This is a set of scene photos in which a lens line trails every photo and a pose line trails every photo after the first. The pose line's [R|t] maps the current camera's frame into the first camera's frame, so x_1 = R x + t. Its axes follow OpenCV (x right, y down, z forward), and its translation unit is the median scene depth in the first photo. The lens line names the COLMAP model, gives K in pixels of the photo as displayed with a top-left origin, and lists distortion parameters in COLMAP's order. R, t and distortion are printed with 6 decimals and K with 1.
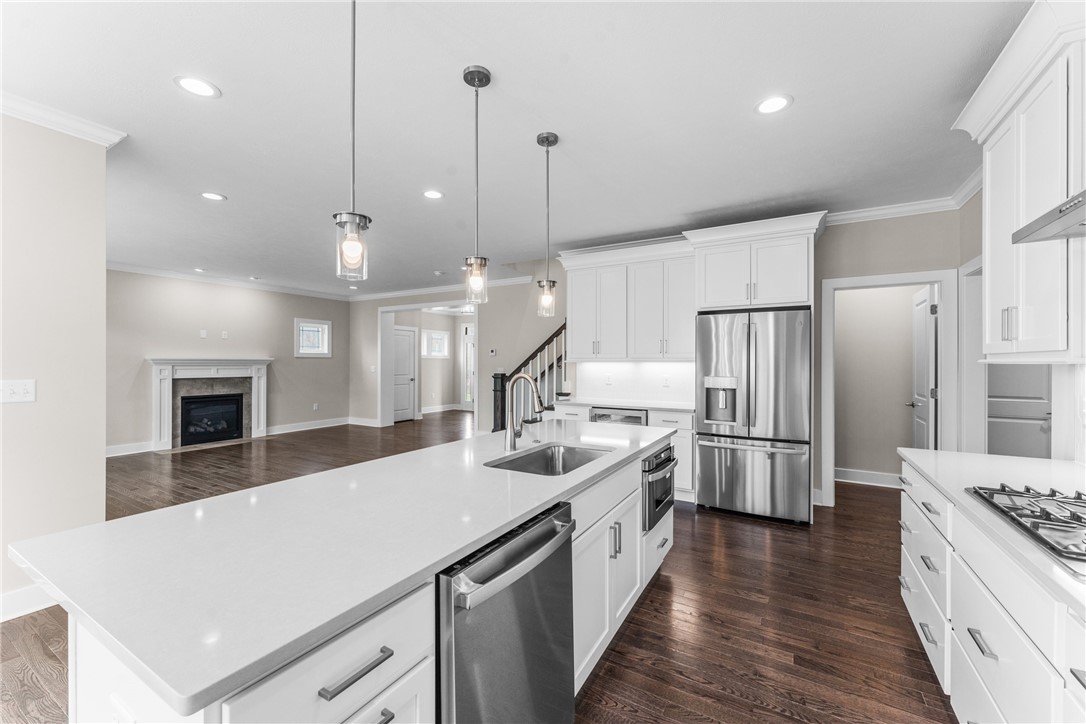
lens RADIAL K [[433.1, 0, 544.6], [0, 433.1, 363.3], [0, 0, 1]] dist [0.001889, 0.000201]
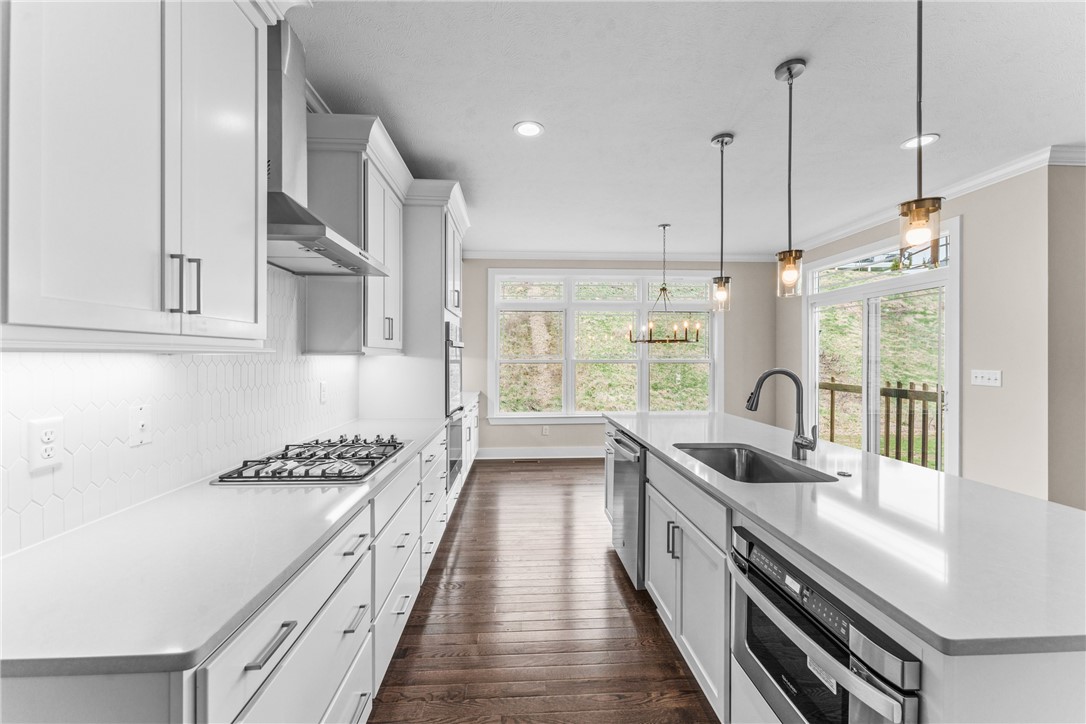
lens RADIAL K [[433.1, 0, 542.0], [0, 433.1, 359.5], [0, 0, 1]] dist [0.001889, 0.000201]
pose [[-0.834892, -0.000739, -0.550414, 0.276619], [-0.005200, 0.999965, 0.006545, 0.000601], [0.550390, 0.008327, -0.834866, 0.483913]]
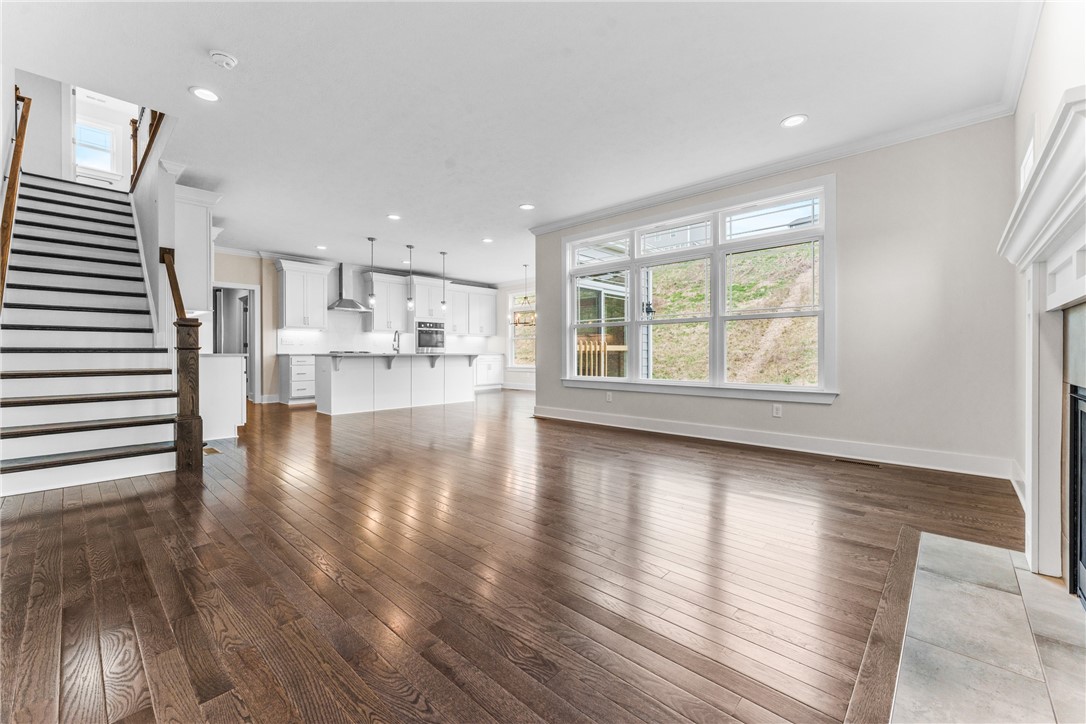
lens RADIAL K [[433.1, 0, 542.9], [0, 433.1, 354.7], [0, 0, 1]] dist [0.001889, 0.000201]
pose [[-0.976097, -0.003166, 0.217311, -0.632976], [-0.001363, 0.999963, 0.008444, 0.060994], [-0.217330, 0.007946, -0.976066, 1.346724]]
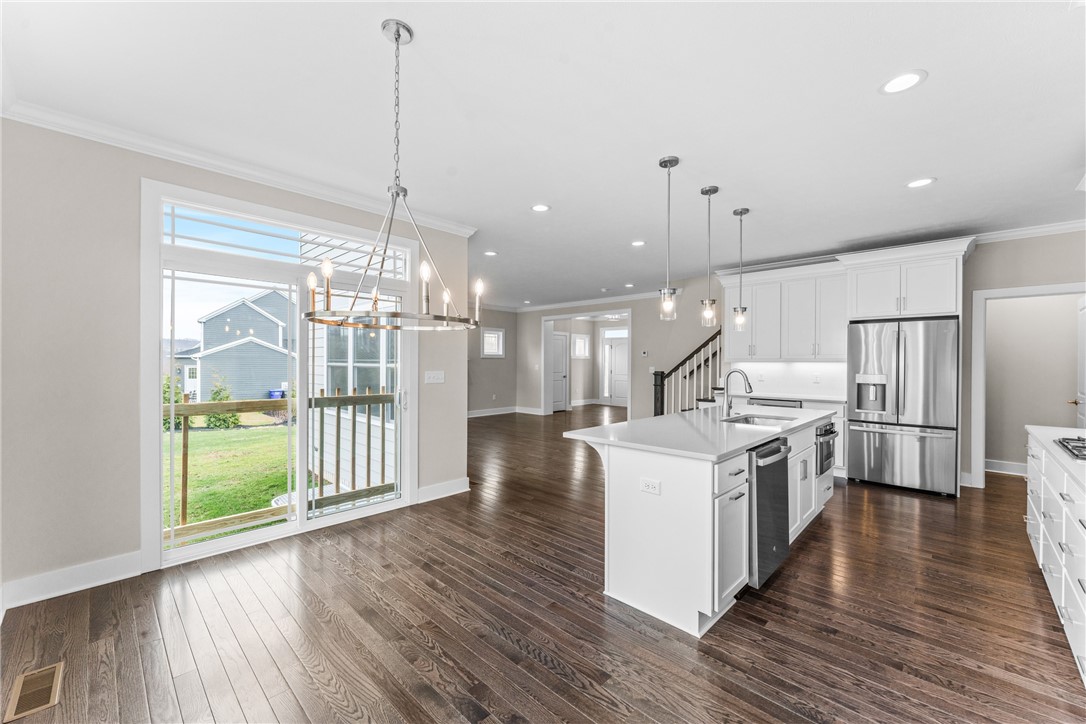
lens RADIAL K [[433.1, 0, 543.7], [0, 433.1, 365.7], [0, 0, 1]] dist [0.001889, 0.000201]
pose [[0.970822, 0.004122, -0.239768, -0.118047], [-0.002680, 0.999976, 0.006339, 0.000811], [0.239788, -0.005511, 0.970810, -0.245110]]
